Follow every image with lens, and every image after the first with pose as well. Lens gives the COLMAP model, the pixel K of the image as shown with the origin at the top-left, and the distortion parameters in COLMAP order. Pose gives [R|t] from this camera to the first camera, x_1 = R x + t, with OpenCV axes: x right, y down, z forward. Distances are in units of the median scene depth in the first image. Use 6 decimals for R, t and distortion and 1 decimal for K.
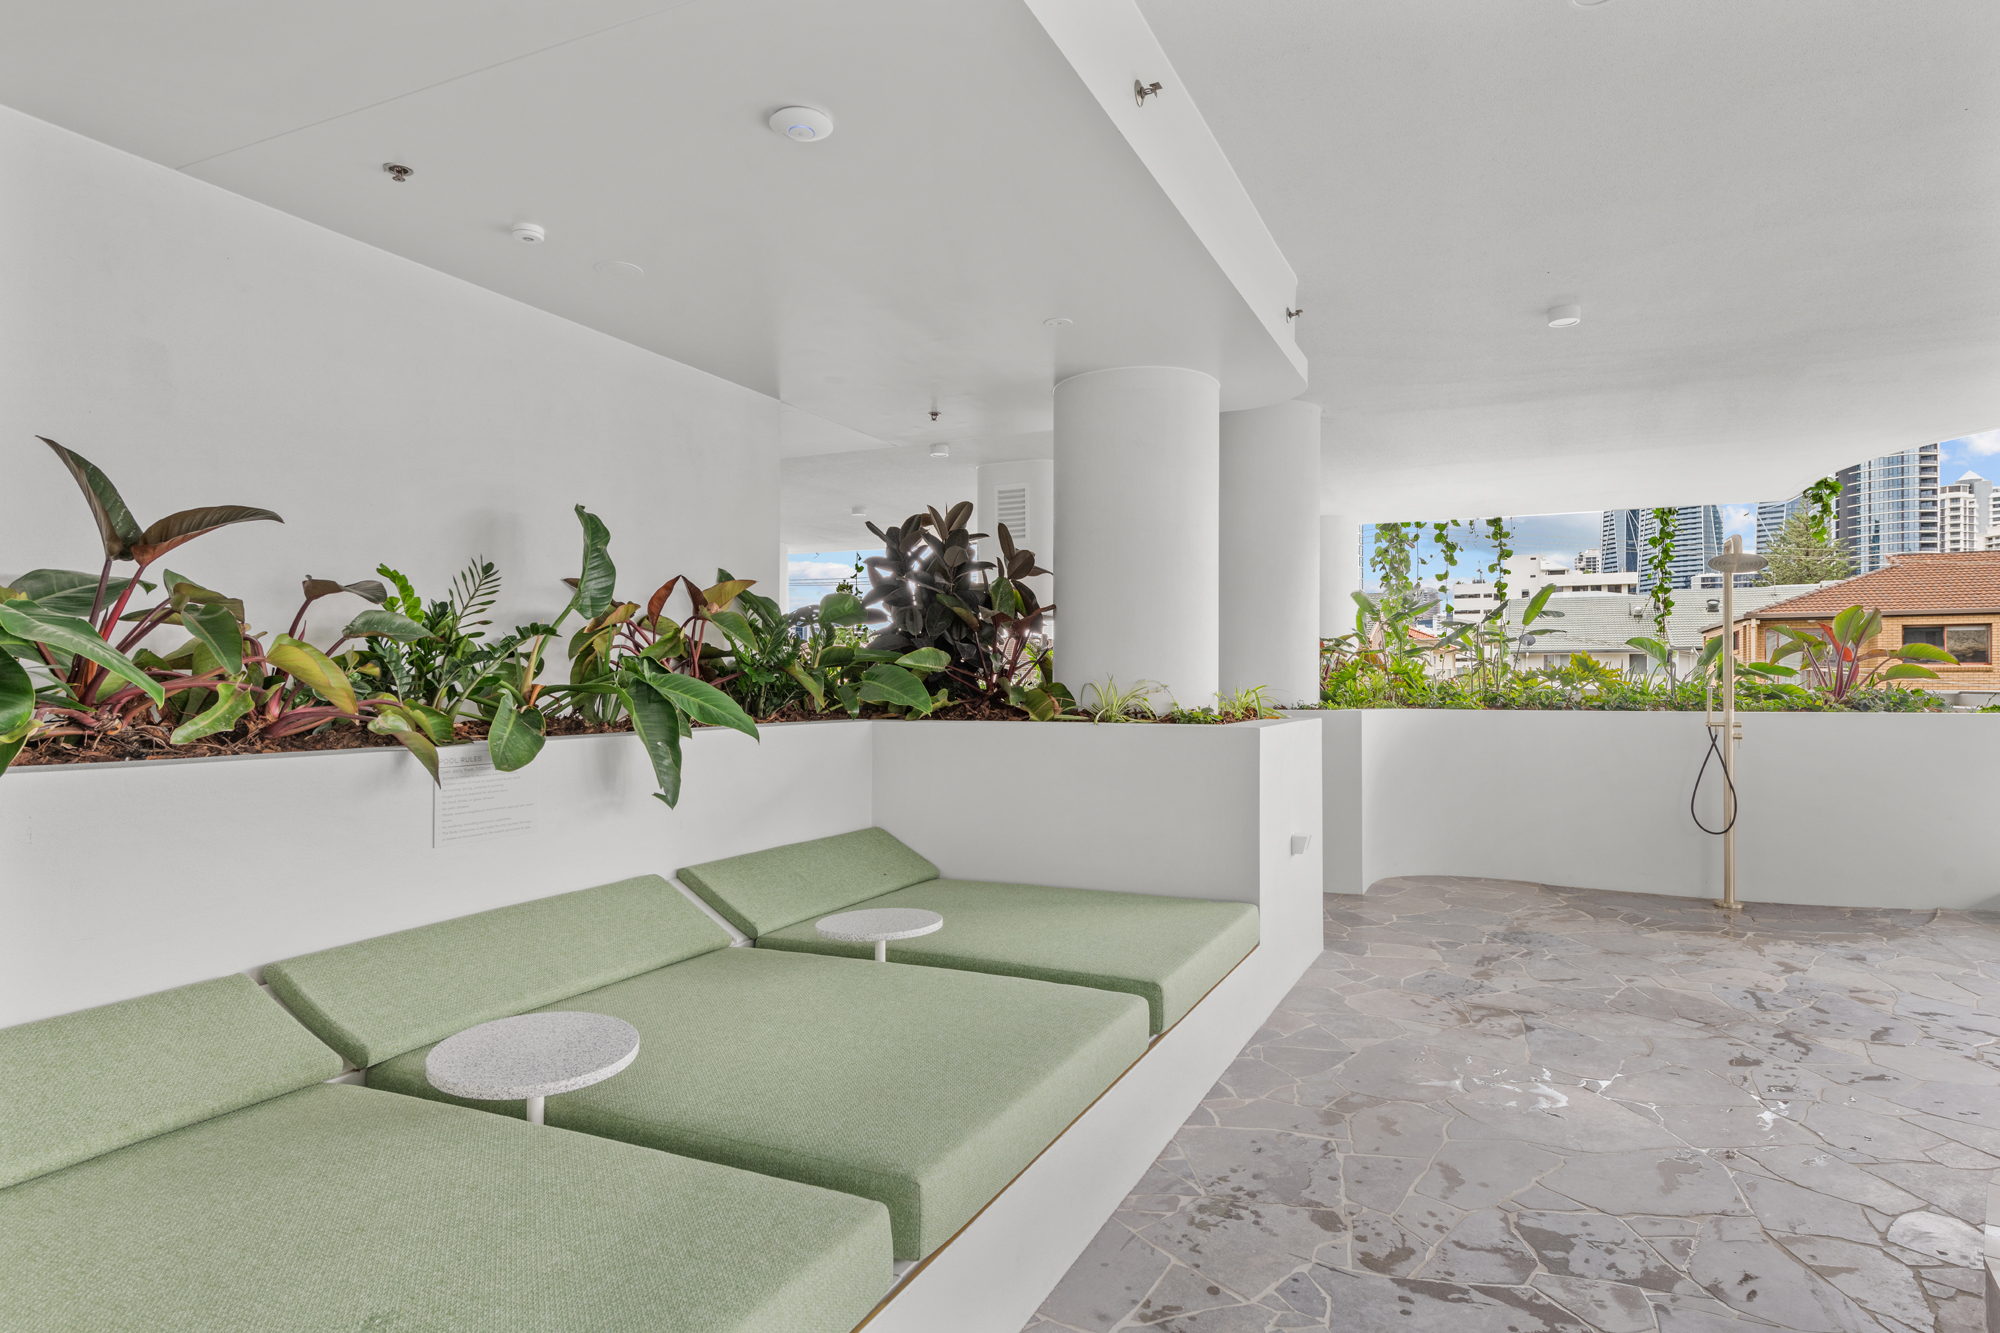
lens RADIAL K [[1107.9, 0, 1005.0], [0, 1107.9, 679.4], [0, 0, 1]] dist [0.002840, -0.000172]
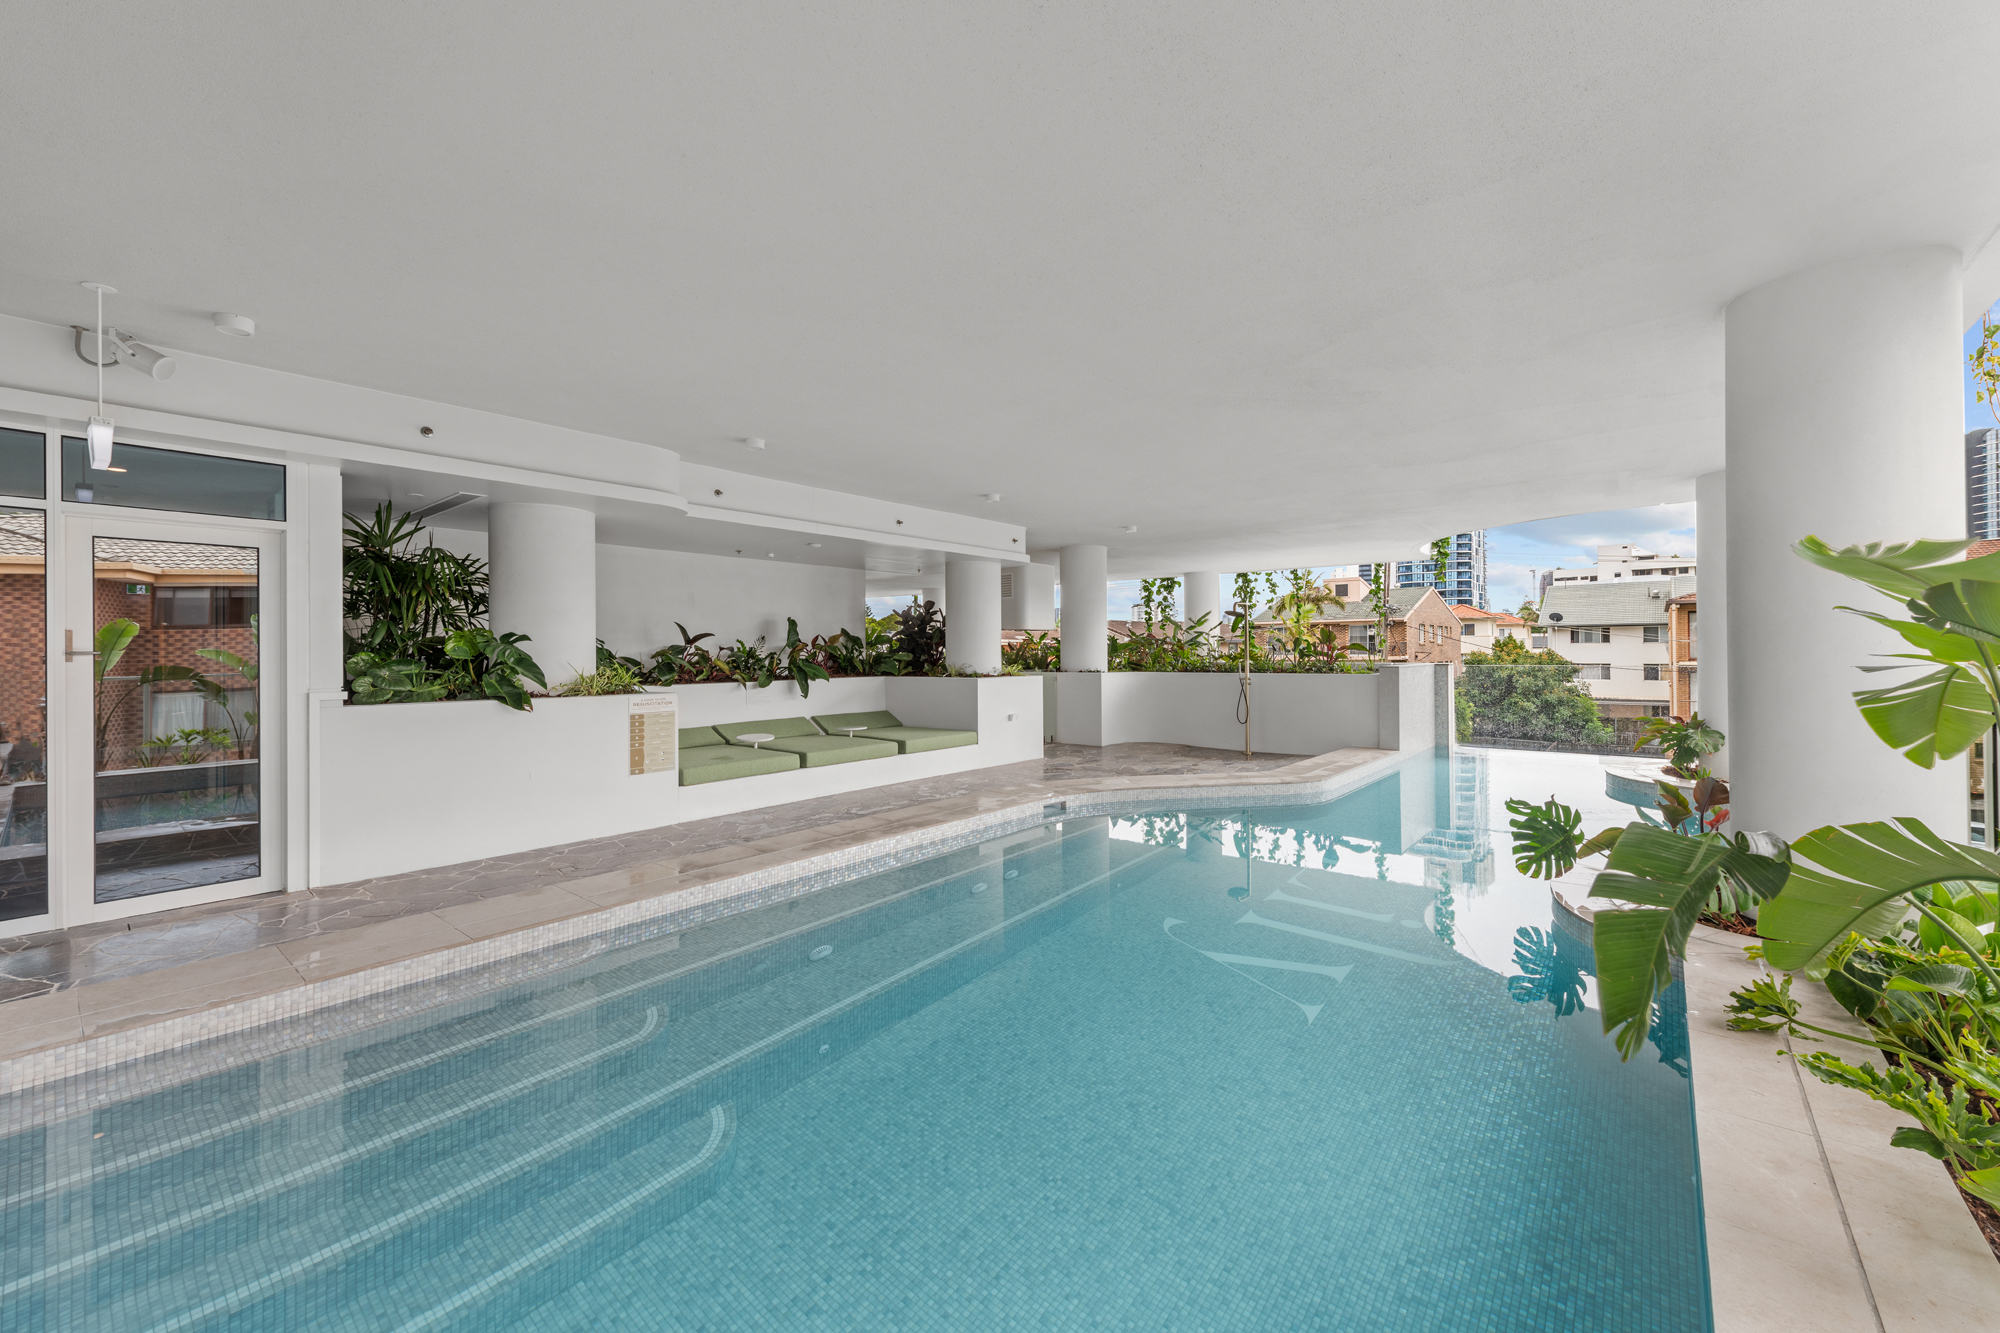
lens RADIAL K [[787.1, 0, 995.0], [0, 787.1, 652.1], [0, 0, 1]] dist [-0.000274, 0.000014]
pose [[0.967258, -0.006548, -0.253711, 0.966131], [0.007834, 0.999961, 0.004061, -0.049331], [0.253674, -0.005915, 0.967272, -1.389847]]
